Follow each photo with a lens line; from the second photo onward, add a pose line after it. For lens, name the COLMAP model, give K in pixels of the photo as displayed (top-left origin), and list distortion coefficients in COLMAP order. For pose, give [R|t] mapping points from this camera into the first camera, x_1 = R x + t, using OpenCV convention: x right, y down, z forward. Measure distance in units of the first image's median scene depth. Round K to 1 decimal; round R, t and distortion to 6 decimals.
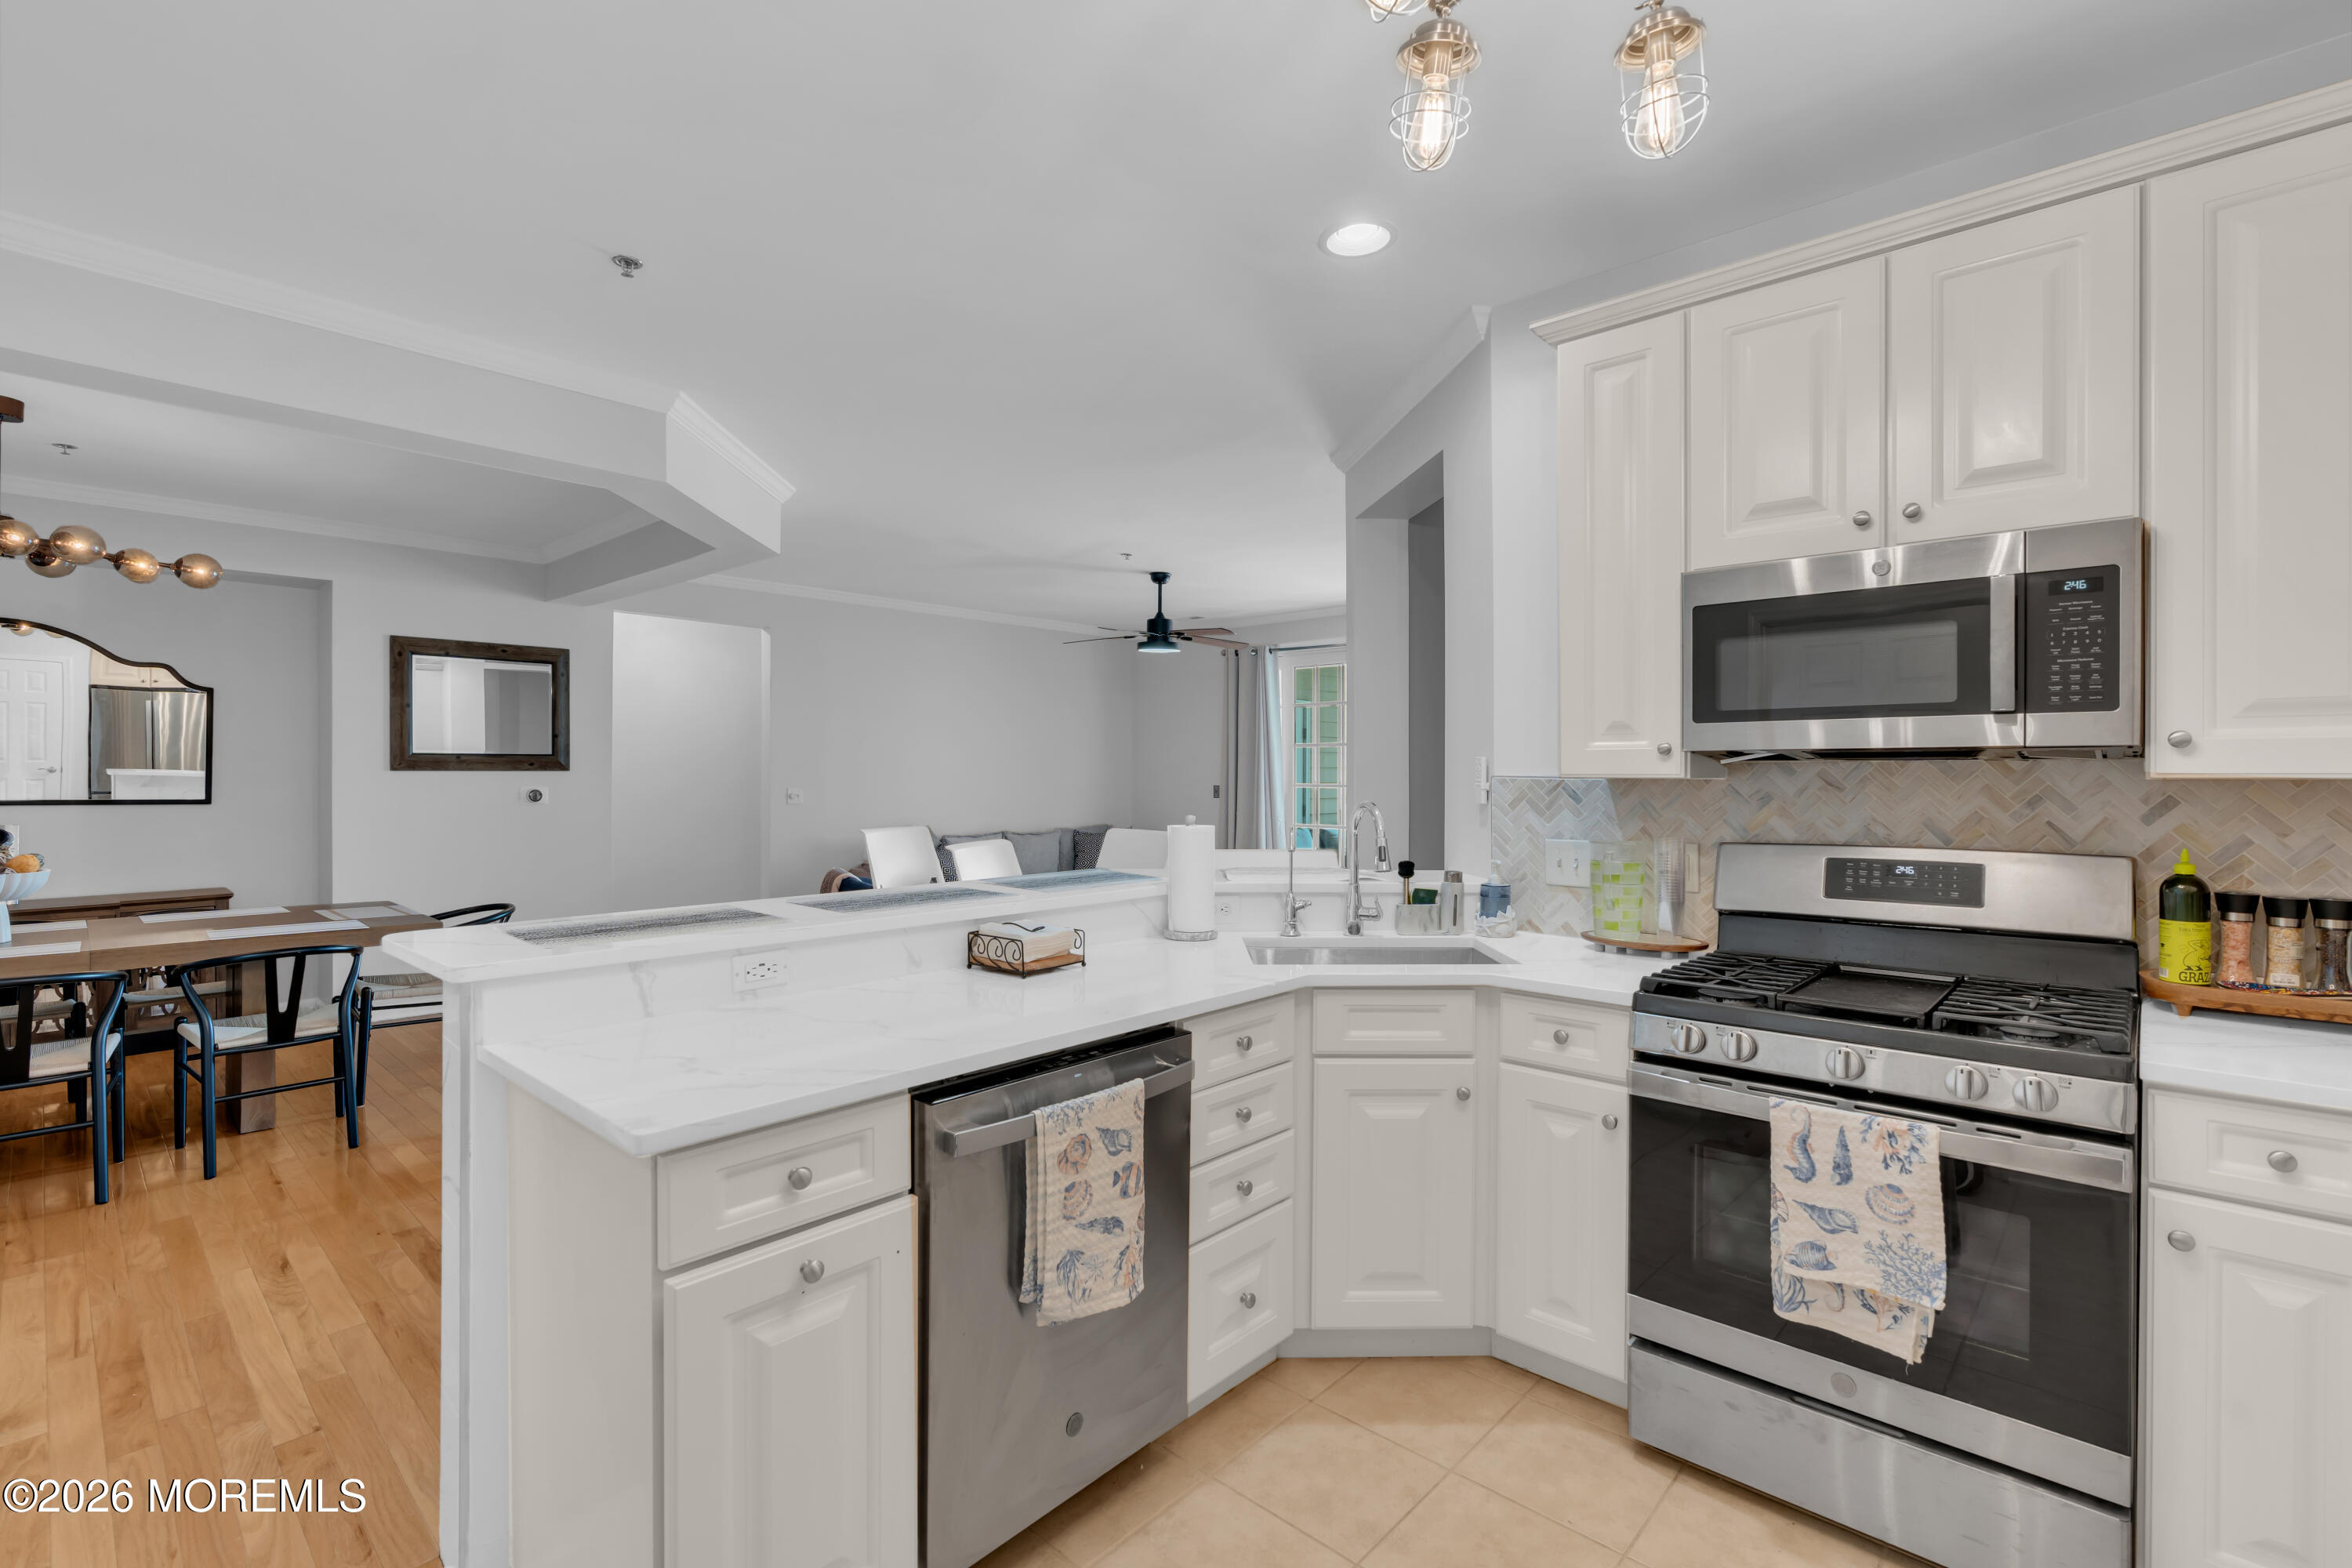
lens RADIAL K [[1052.7, 0, 1178.0], [0, 1052.7, 771.6], [0, 0, 1]] dist [-0.010192, 0.004741]
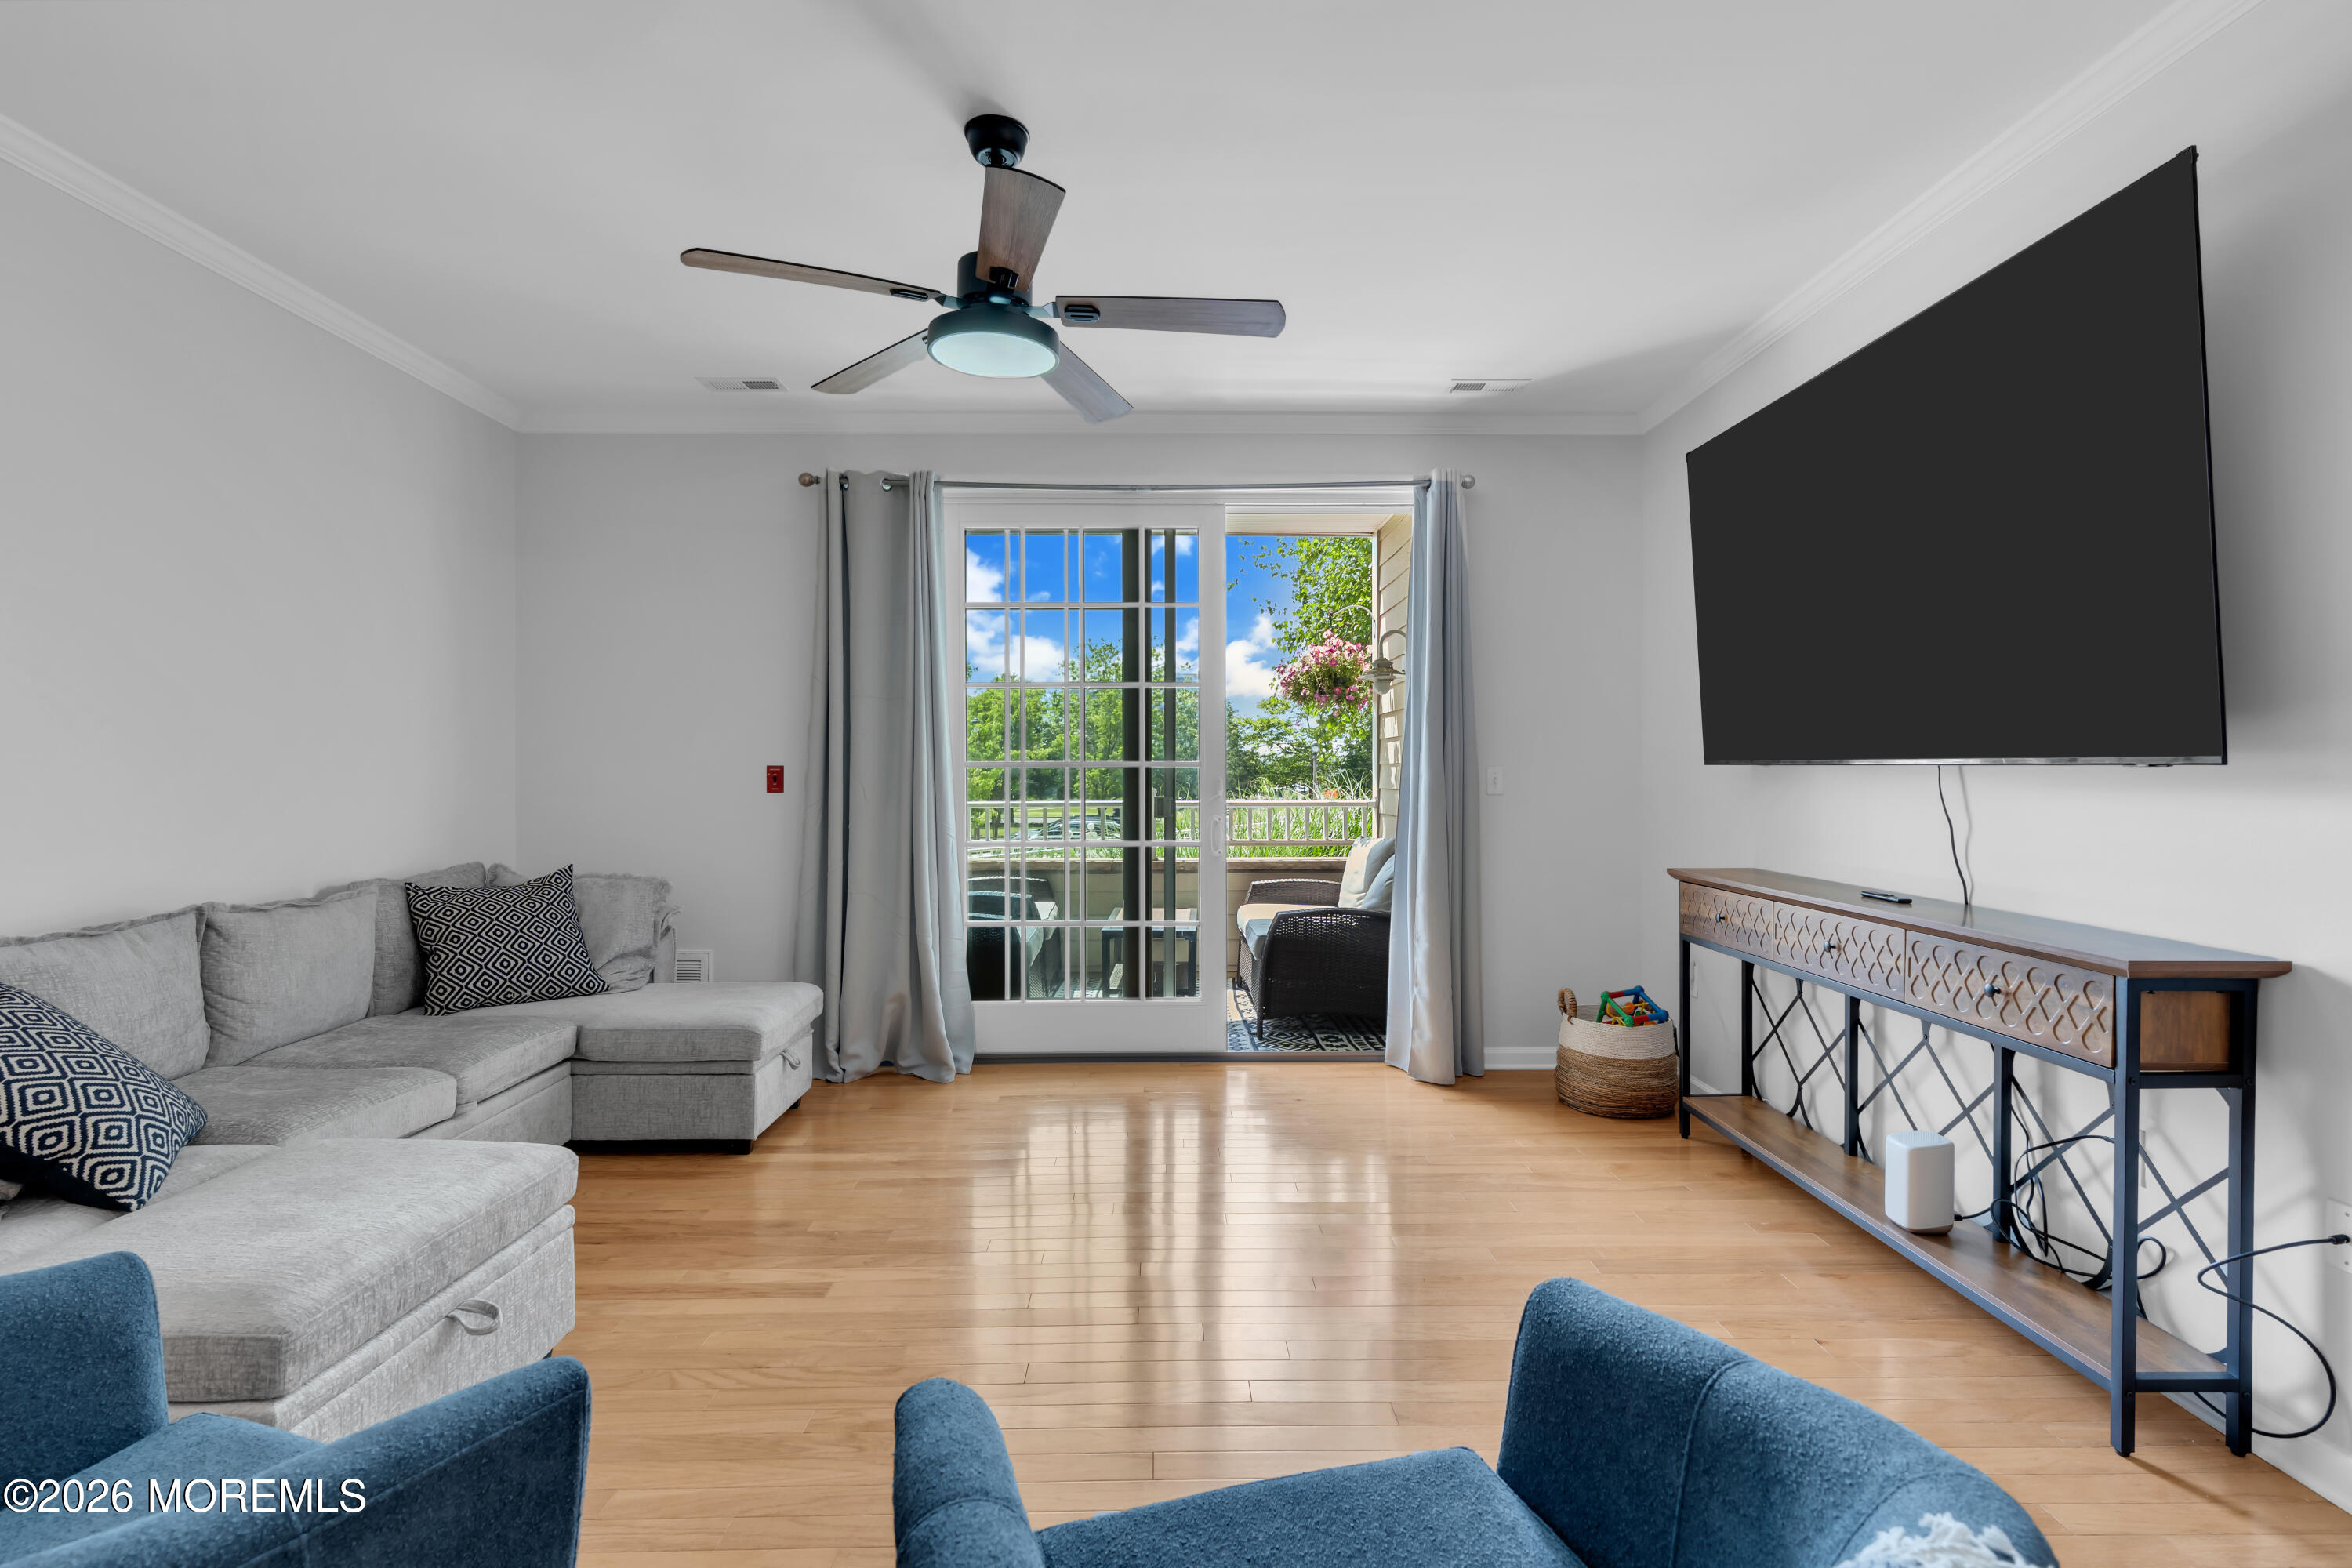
lens RADIAL K [[1108.0, 0, 1180.1], [0, 1108.0, 782.1], [0, 0, 1]] dist [-0.006105, 0.002667]
pose [[0.728382, -0.006618, 0.685139, -0.663366], [0.000860, 0.999961, 0.008746, 0.062435], [-0.685170, -0.005781, 0.728360, 2.054693]]
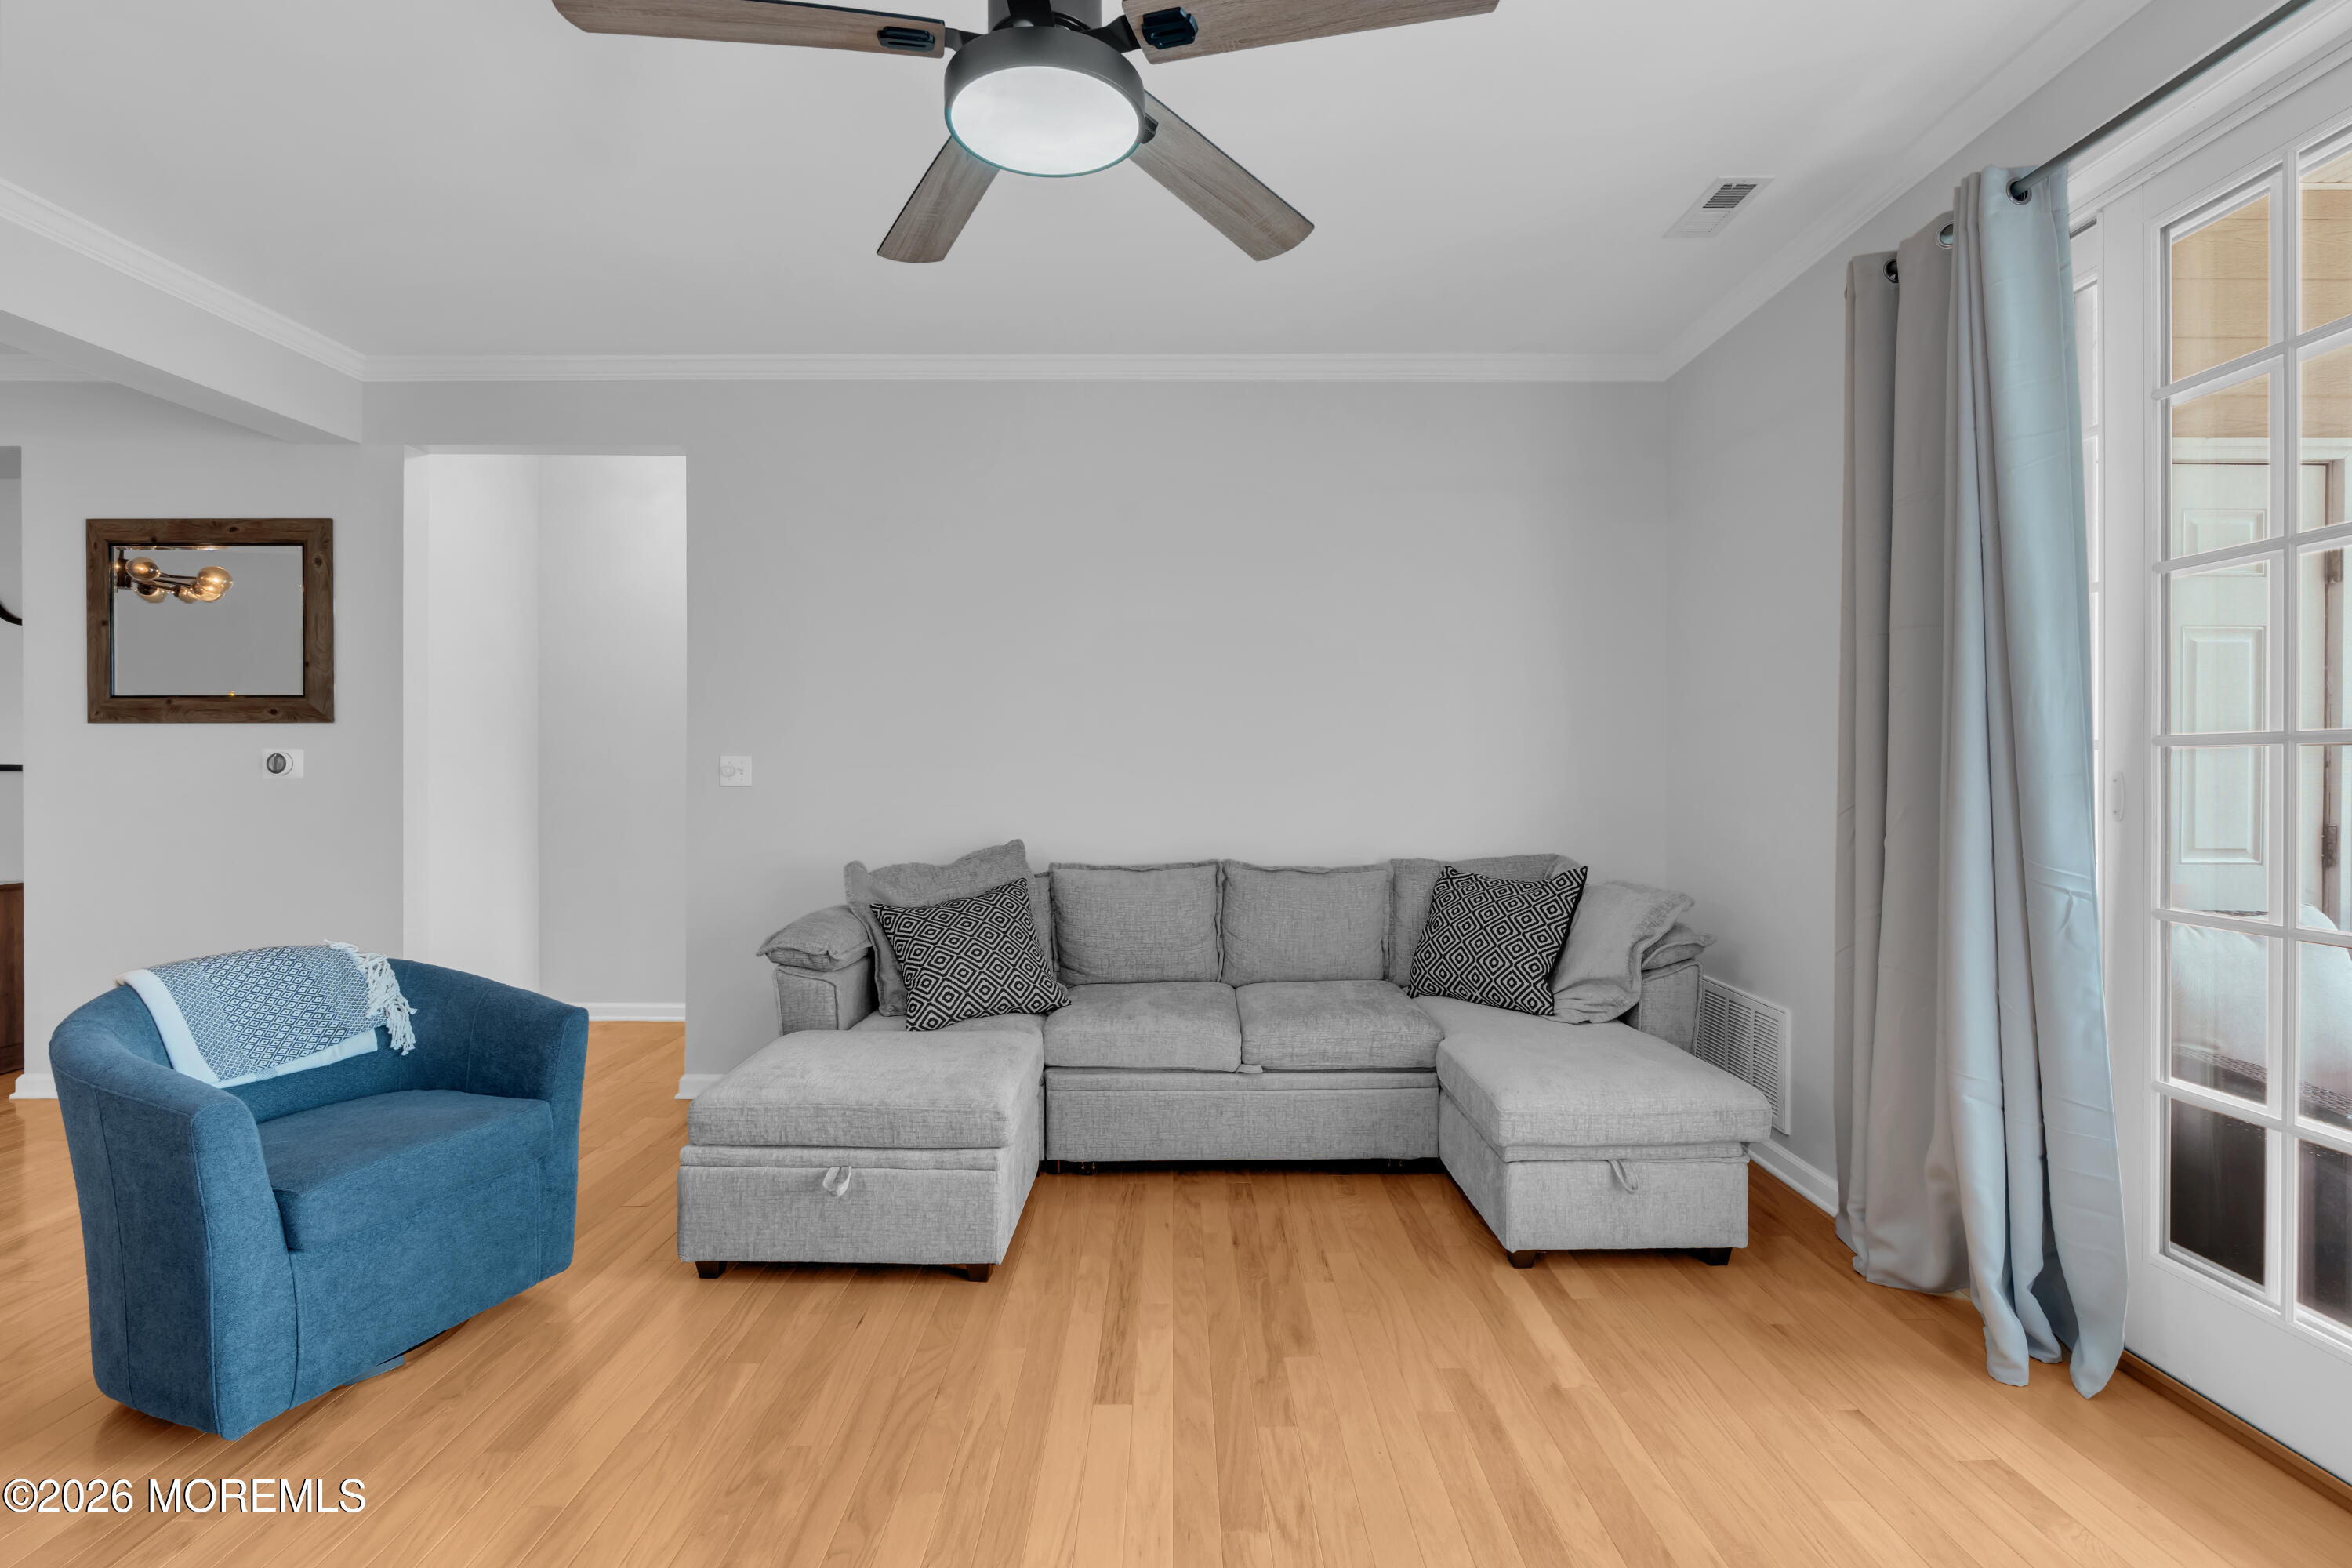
lens RADIAL K [[1052.7, 0, 1174.1], [0, 1052.7, 773.4], [0, 0, 1]] dist [-0.010192, 0.004741]
pose [[0.677526, 0.004349, -0.735486, 0.500663], [0.001238, 0.999974, 0.007054, 0.066910], [0.735497, -0.005690, 0.677504, 2.572584]]
